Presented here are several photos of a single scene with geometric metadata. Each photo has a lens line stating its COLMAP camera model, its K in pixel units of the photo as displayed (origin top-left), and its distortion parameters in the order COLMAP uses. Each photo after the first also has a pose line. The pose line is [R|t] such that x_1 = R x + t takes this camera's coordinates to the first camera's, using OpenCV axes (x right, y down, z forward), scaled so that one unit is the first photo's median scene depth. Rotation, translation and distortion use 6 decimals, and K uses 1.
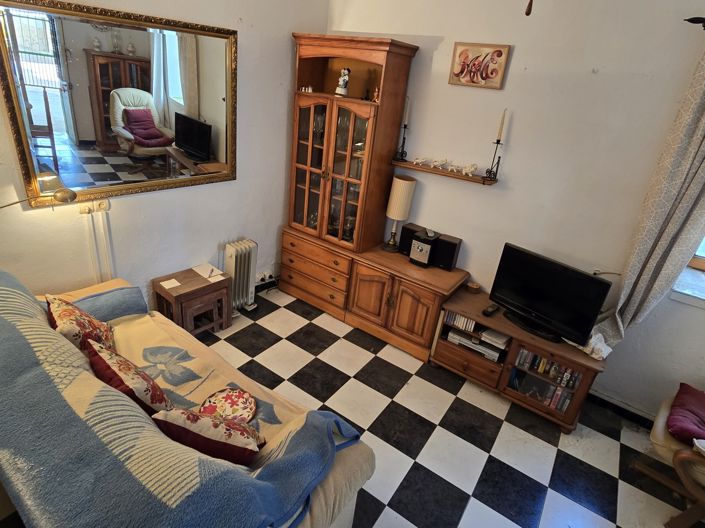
lens RADIAL K [[394.7, 0, 351.7], [0, 394.7, 261.6], [0, 0, 1]] dist [0.000602, -0.003724]
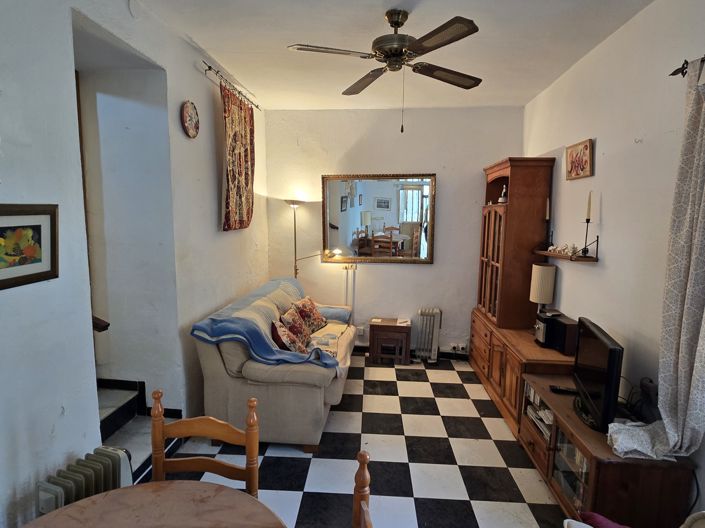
lens RADIAL K [[394.7, 0, 352.3], [0, 394.7, 266.1], [0, 0, 1]] dist [0.000602, -0.003724]
pose [[0.531934, 0.015032, -0.846652, 0.834729], [-0.322502, 0.928086, -0.186143, 0.179775], [0.782968, 0.372063, 0.498528, 0.037636]]
